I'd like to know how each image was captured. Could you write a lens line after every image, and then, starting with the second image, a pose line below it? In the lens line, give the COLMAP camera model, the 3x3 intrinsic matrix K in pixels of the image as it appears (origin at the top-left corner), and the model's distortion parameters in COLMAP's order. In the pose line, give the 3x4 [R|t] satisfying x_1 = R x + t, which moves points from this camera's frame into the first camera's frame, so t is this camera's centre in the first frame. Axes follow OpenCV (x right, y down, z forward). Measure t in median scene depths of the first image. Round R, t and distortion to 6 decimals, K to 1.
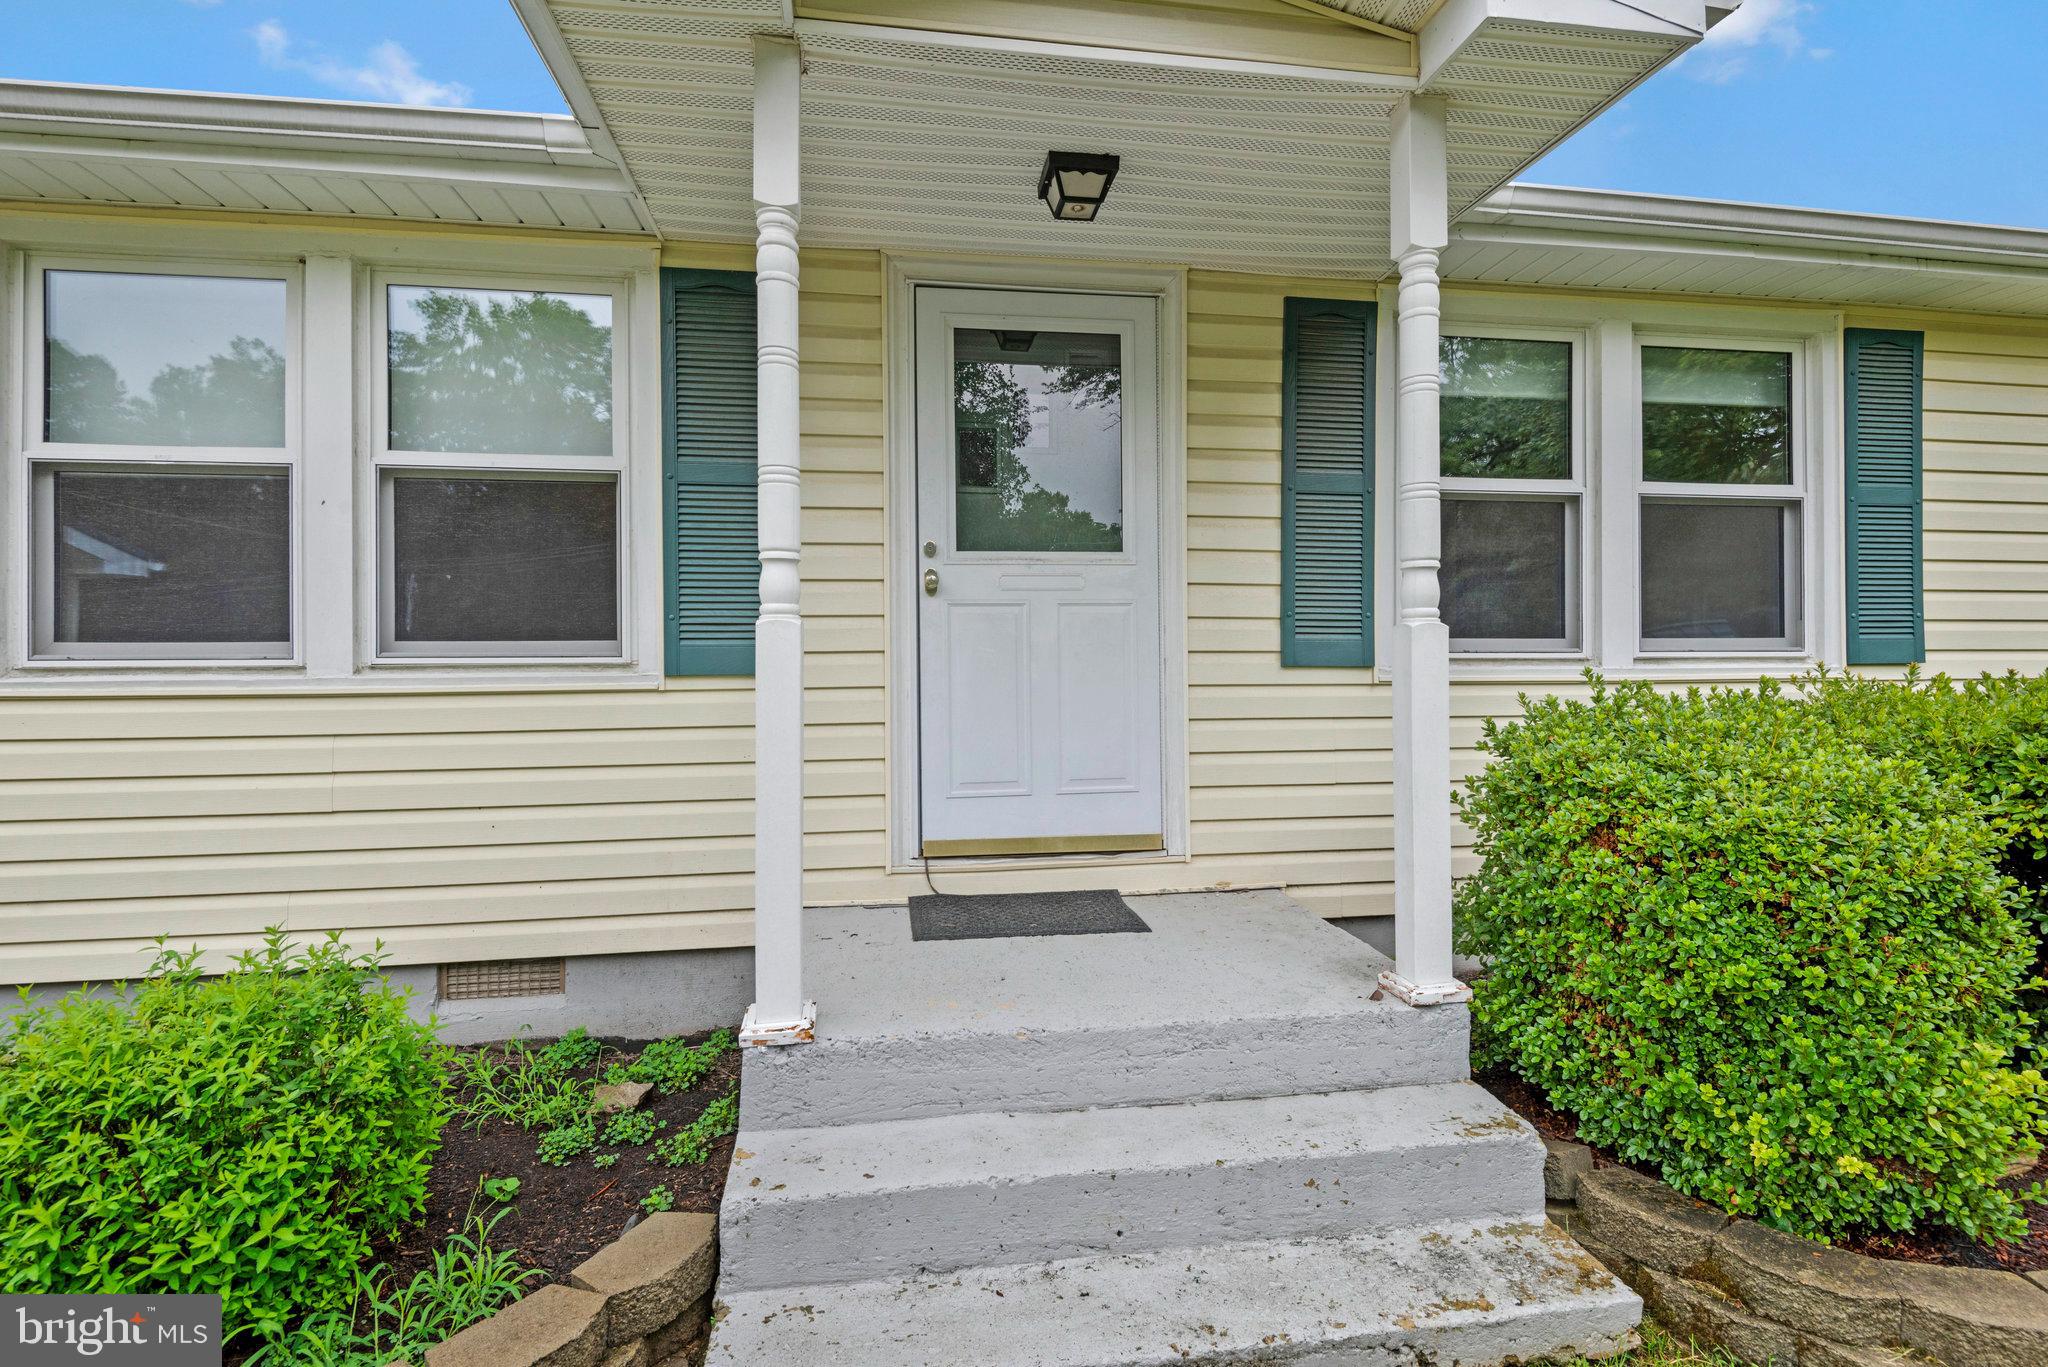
lens RADIAL K [[974.9, 0, 1015.1], [0, 974.9, 659.7], [0, 0, 1]] dist [0.008348, -0.004118]
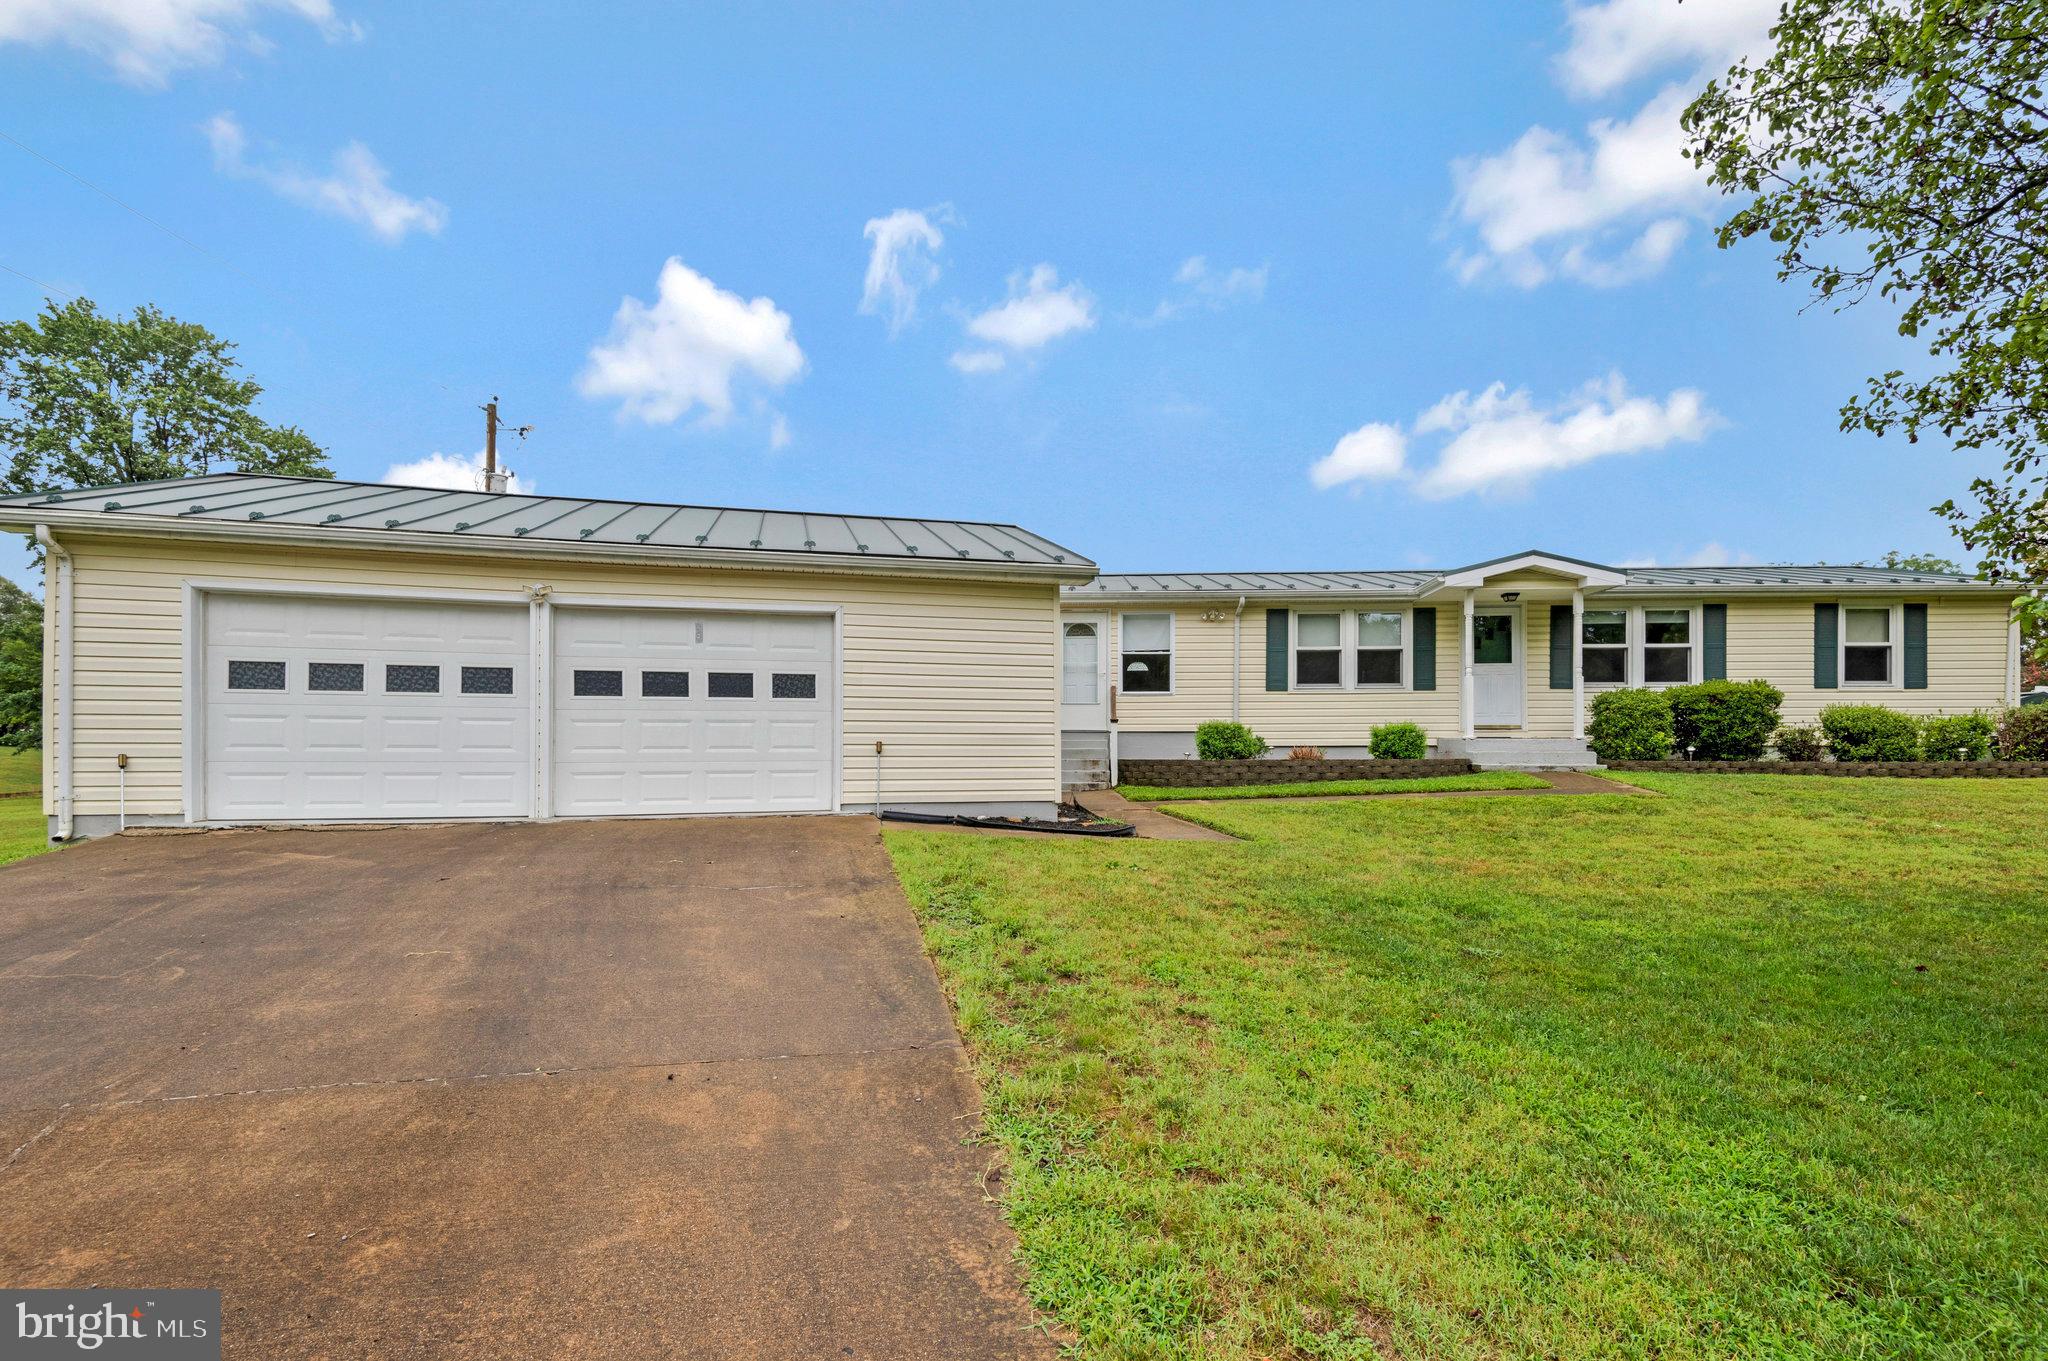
lens RADIAL K [[941.5, 0, 1030.2], [0, 941.5, 726.1], [0, 0, 1]] dist [0.004350, -0.003799]
pose [[0.978703, 0.000704, -0.205278, -1.168506], [-0.003910, 0.999877, -0.015216, 0.254973], [0.205242, 0.015695, 0.978585, -3.698981]]
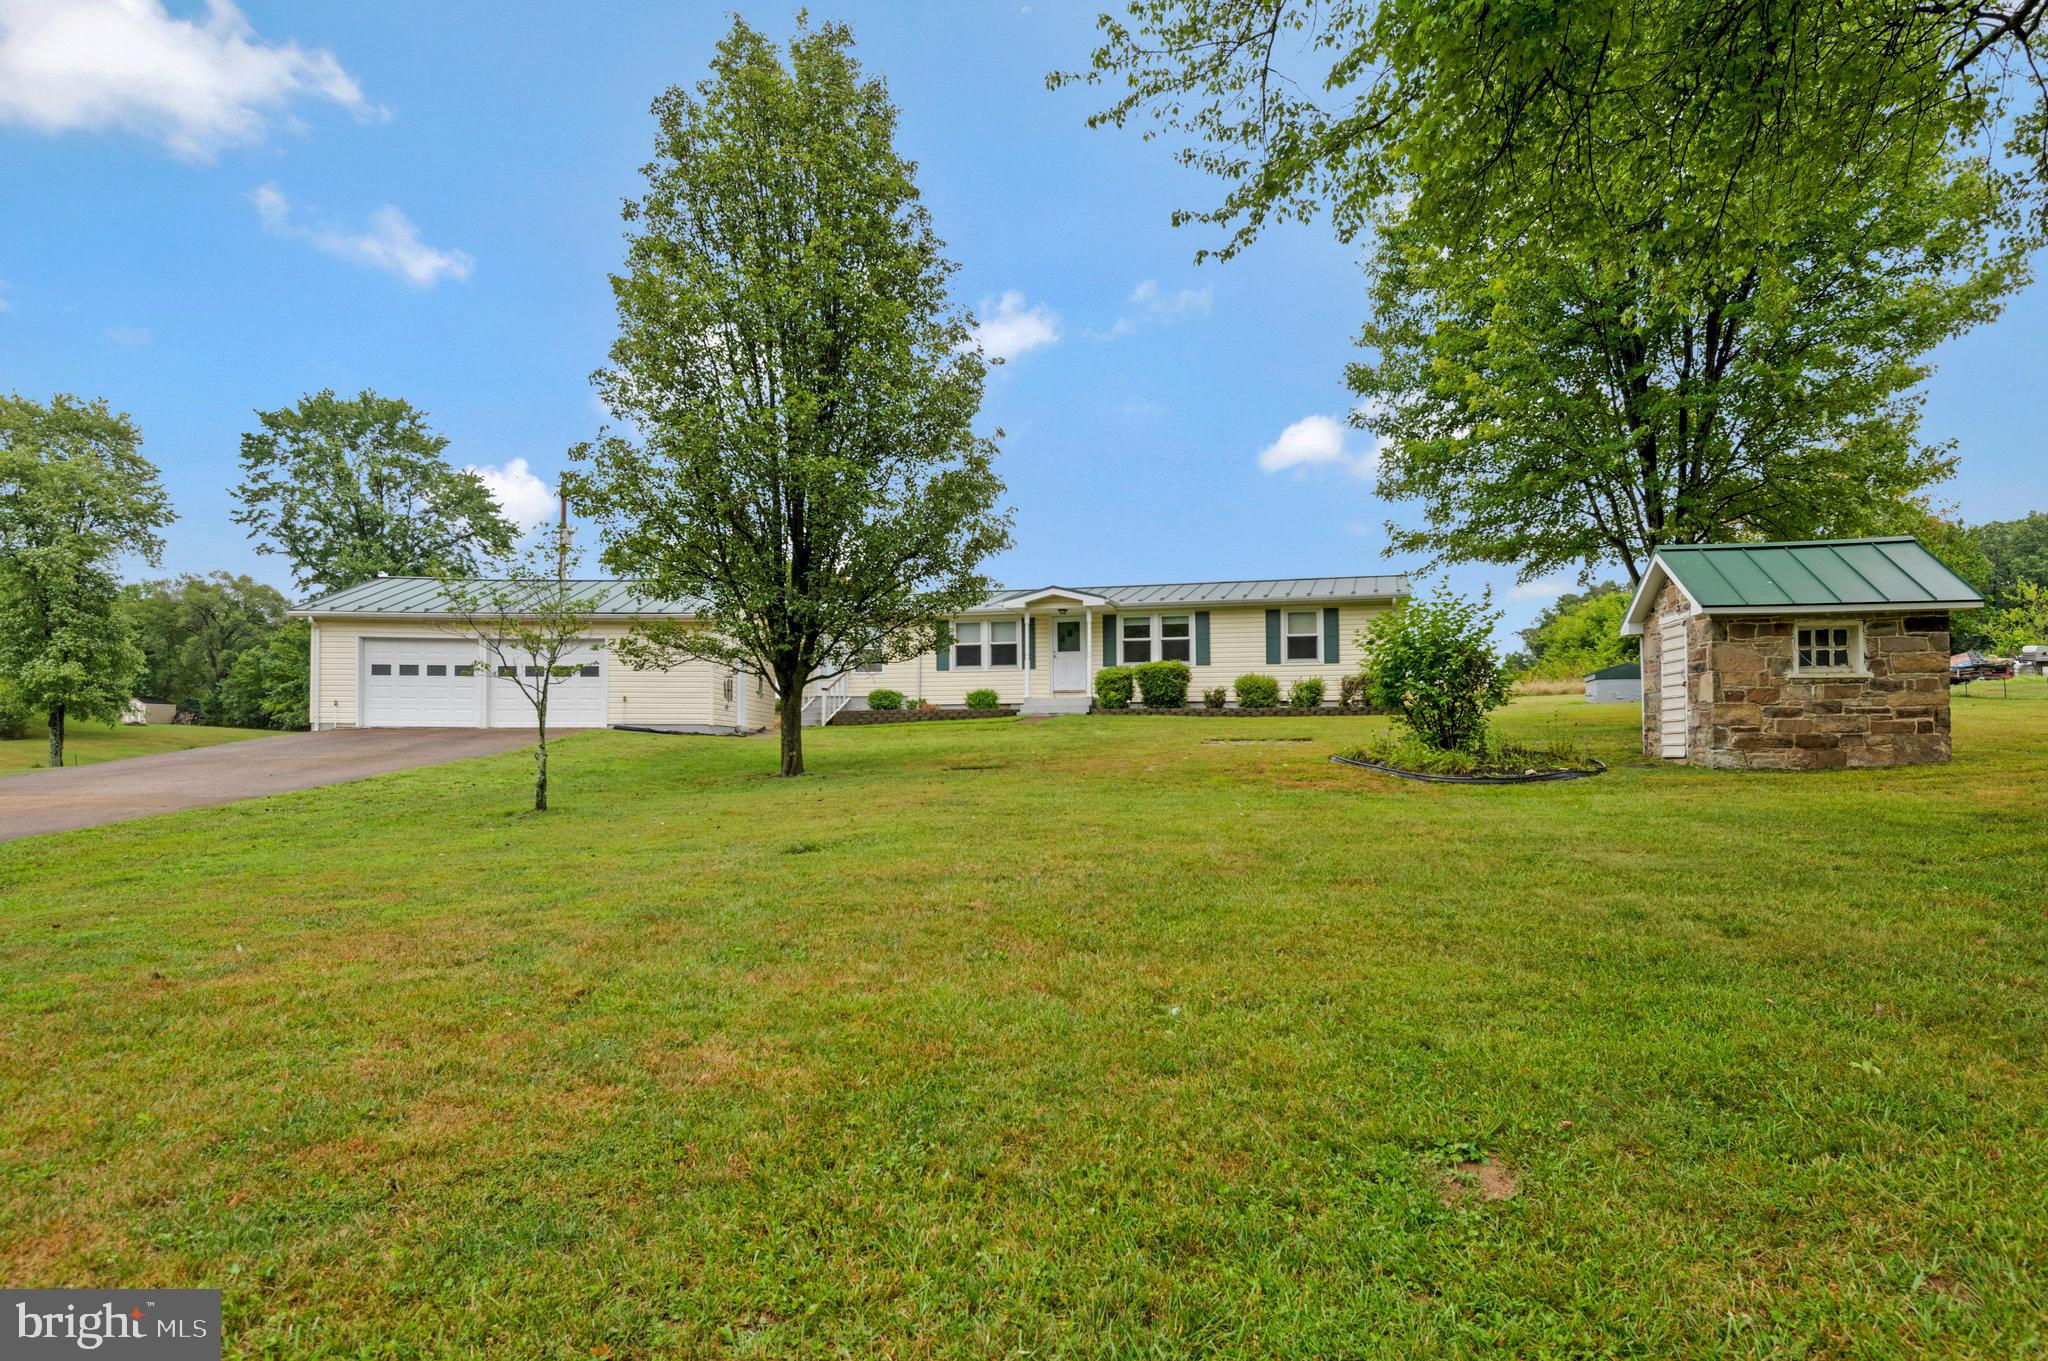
lens RADIAL K [[1186.5, 0, 1103.8], [0, 1186.5, 711.4], [0, 0, 1]] dist [0.013372, -0.009920]
pose [[0.913494, -0.006404, -0.406801, 3.787745], [-0.002118, 0.999788, -0.020497, 0.511329], [0.406846, 0.019586, 0.913287, -6.873348]]
